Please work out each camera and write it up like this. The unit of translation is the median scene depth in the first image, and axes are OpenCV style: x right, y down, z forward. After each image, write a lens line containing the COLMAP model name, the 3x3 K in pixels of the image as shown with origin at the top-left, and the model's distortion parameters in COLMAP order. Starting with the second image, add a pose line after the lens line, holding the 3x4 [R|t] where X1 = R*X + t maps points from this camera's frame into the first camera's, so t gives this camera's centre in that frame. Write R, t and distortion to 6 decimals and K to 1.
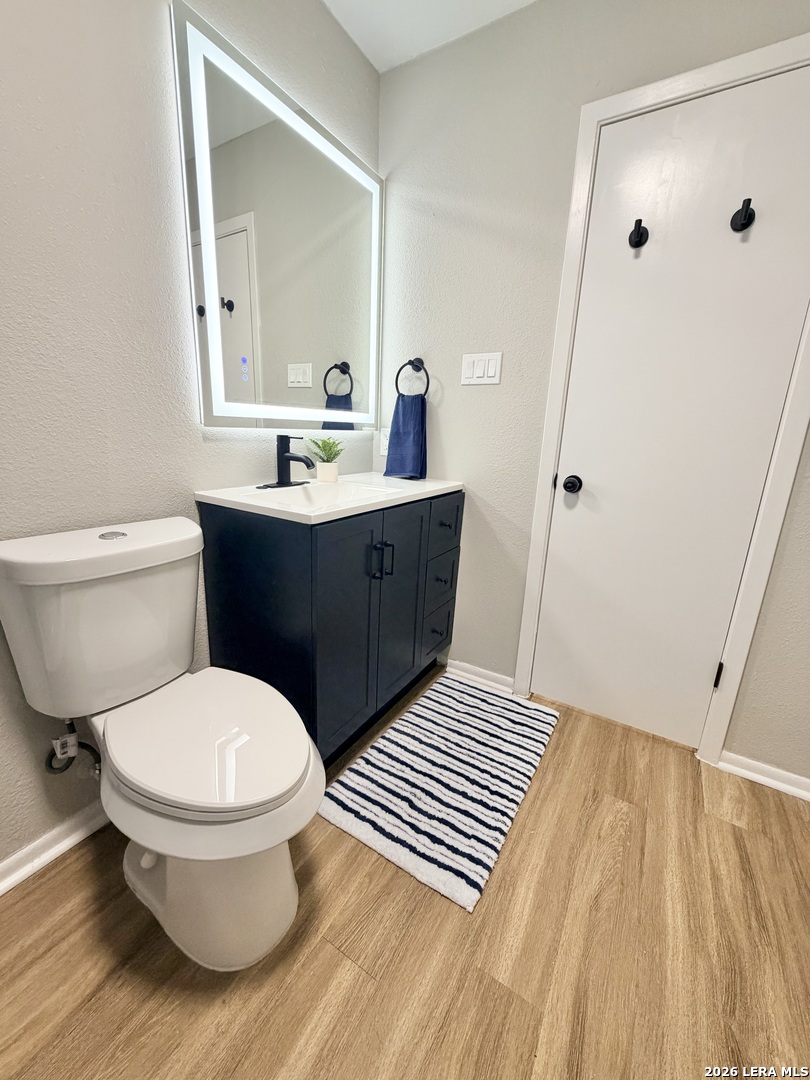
lens RADIAL K [[430.6, 0, 404.0], [0, 430.6, 538.5], [0, 0, 1]] dist [-0.000137, 0.000050]
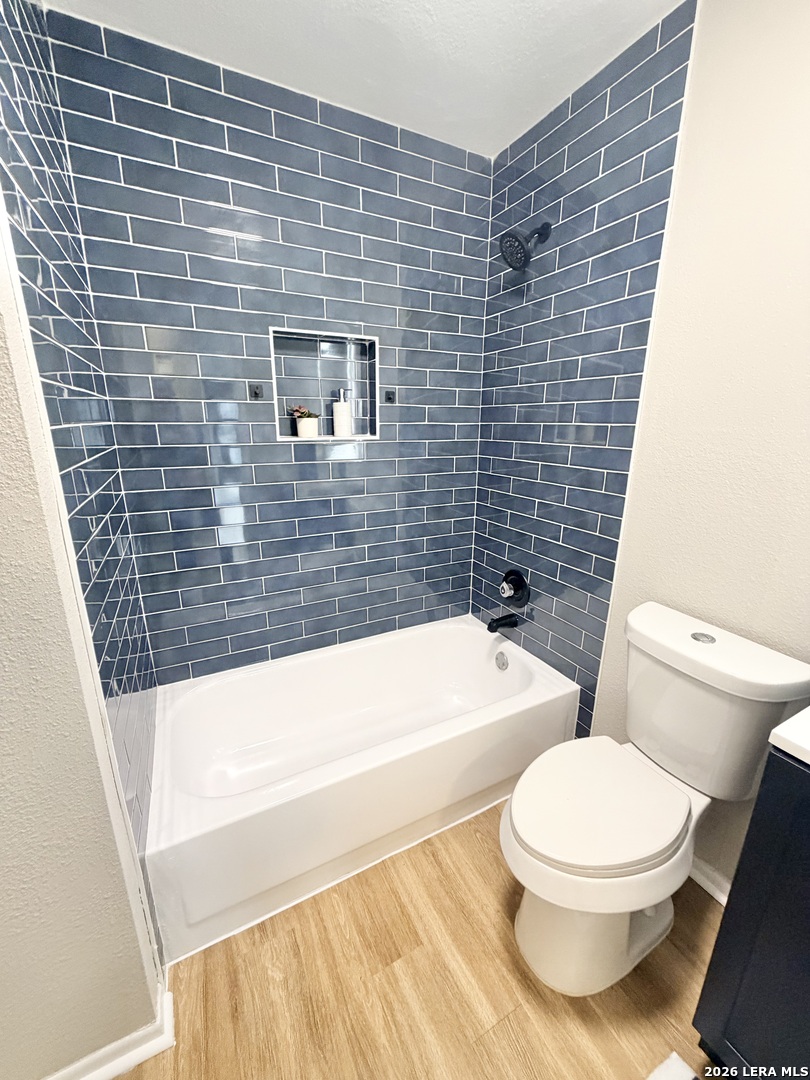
lens RADIAL K [[430.6, 0, 404.0], [0, 430.6, 538.5], [0, 0, 1]] dist [-0.000137, 0.000050]
pose [[-0.514721, 0.185917, -0.836957, 0.716482], [-0.239352, 0.906231, 0.348505, -0.507647], [0.823270, 0.379710, -0.421956, 0.818047]]
